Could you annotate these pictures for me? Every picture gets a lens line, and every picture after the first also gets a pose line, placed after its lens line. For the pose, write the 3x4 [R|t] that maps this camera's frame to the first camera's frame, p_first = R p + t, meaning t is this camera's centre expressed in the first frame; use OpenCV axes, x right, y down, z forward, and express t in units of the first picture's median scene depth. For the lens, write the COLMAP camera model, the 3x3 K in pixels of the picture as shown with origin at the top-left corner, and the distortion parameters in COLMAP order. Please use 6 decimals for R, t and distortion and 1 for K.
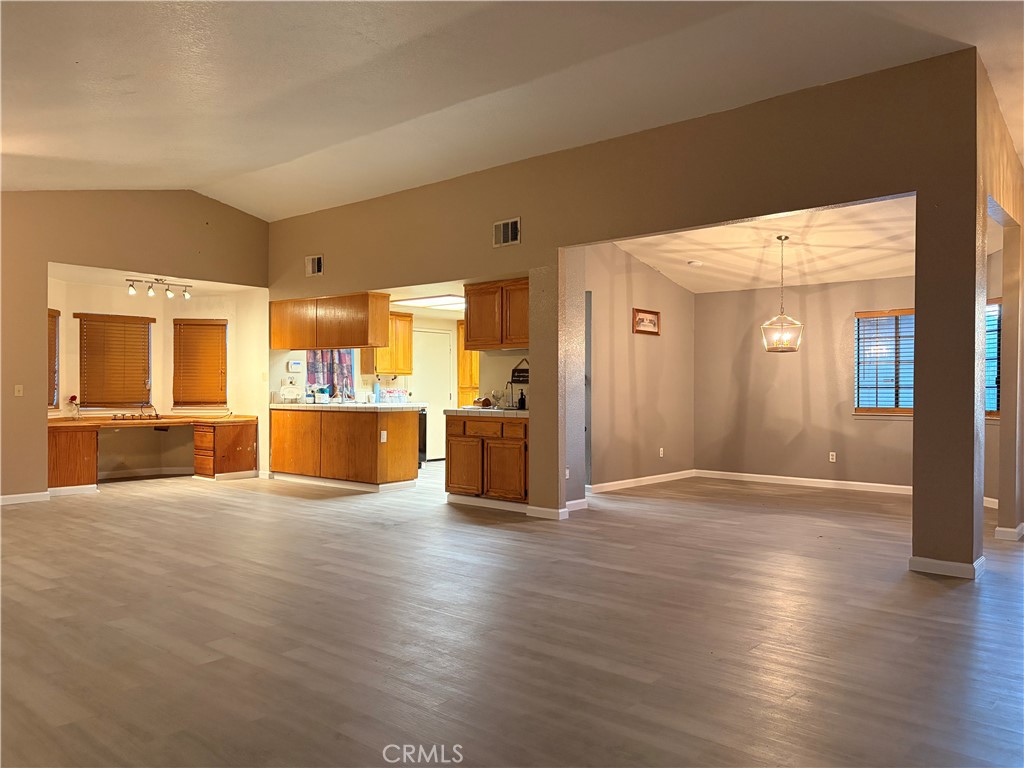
lens RADIAL K [[790.4, 0, 512.0], [0, 790.4, 384.0], [0, 0, 1]] dist [0.002748, -0.000111]
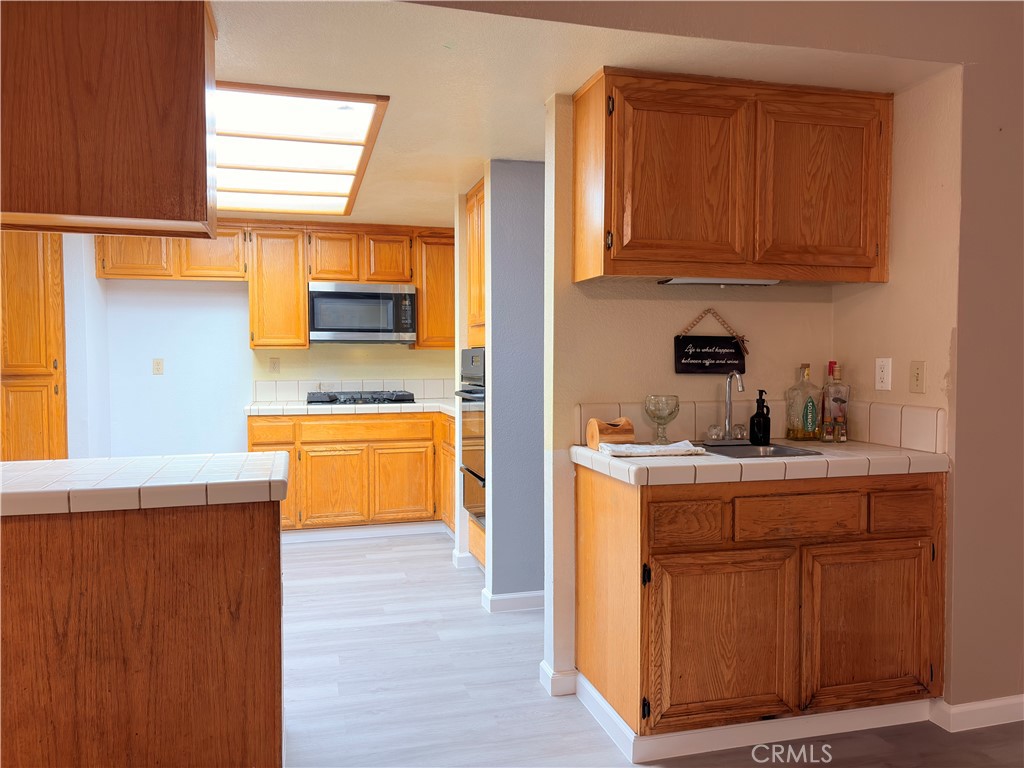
lens RADIAL K [[790.4, 0, 512.1], [0, 790.4, 384.9], [0, 0, 1]] dist [0.002748, -0.000111]
pose [[0.561351, -0.037317, 0.826736, -0.355564], [0.002179, 0.999046, 0.043616, -0.012218], [-0.827575, -0.022683, 0.560897, 0.863927]]
